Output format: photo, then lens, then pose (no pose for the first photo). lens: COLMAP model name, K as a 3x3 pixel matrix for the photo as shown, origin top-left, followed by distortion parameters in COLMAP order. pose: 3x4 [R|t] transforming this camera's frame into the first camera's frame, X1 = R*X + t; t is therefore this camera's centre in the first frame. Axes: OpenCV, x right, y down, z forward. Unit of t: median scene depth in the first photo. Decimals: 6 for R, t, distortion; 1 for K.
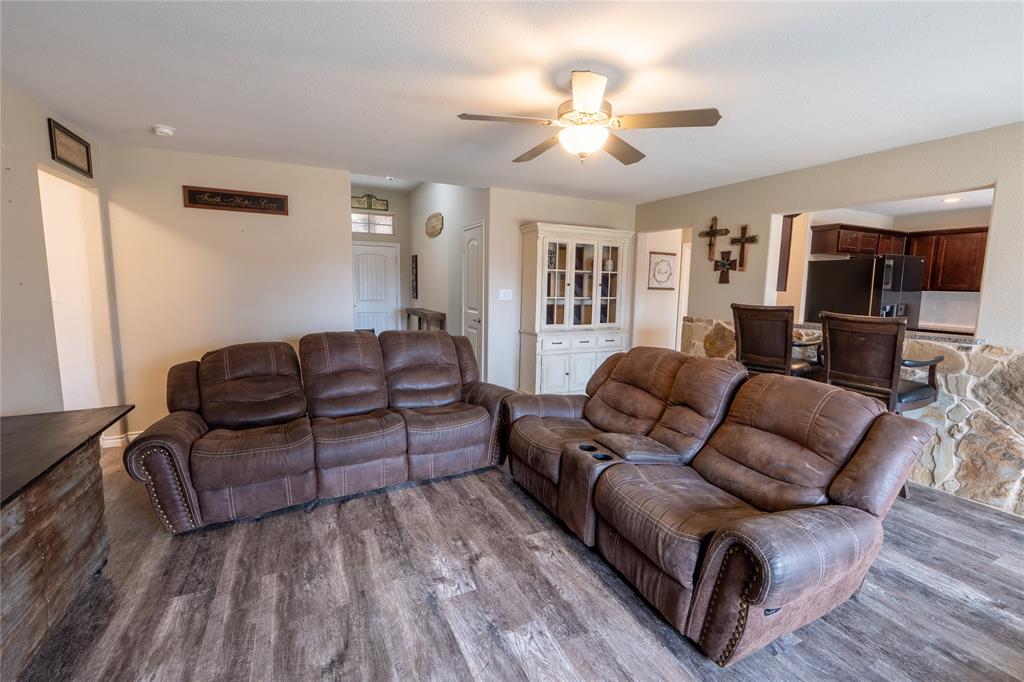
lens RADIAL K [[439.8, 0, 512.0], [0, 439.8, 341.0], [0, 0, 1]] dist [-0.002556, -0.000195]
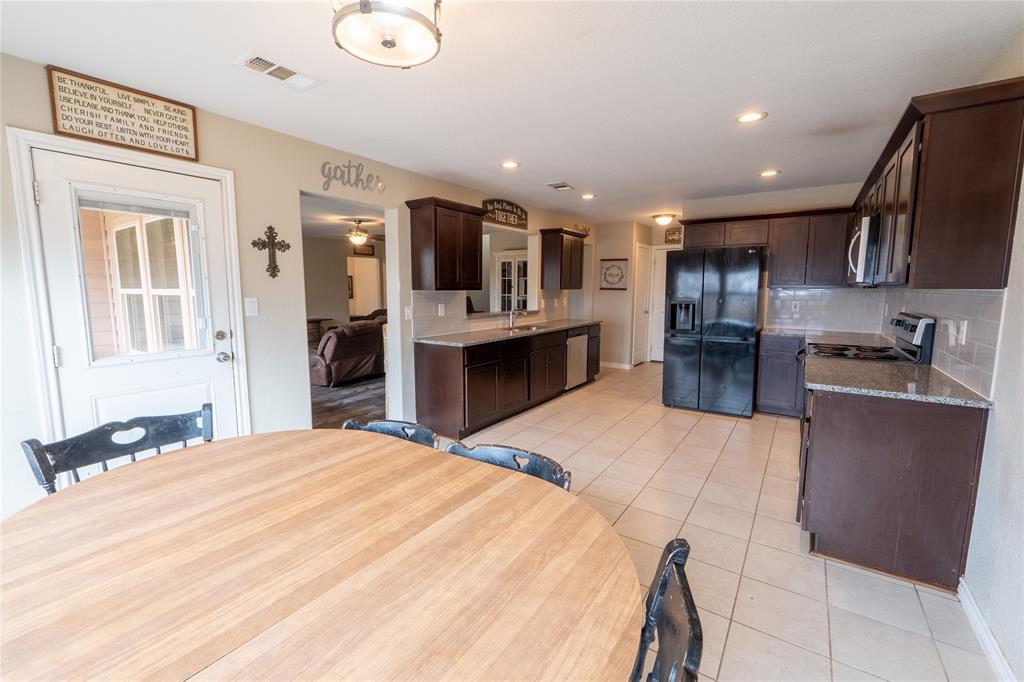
lens RADIAL K [[439.8, 0, 512.0], [0, 439.8, 341.0], [0, 0, 1]] dist [-0.002556, -0.000195]
pose [[0.519057, 0.091676, -0.849809, 1.268433], [-0.098159, 0.994047, 0.047282, -0.006355], [0.849084, 0.058874, 0.524966, 0.139023]]
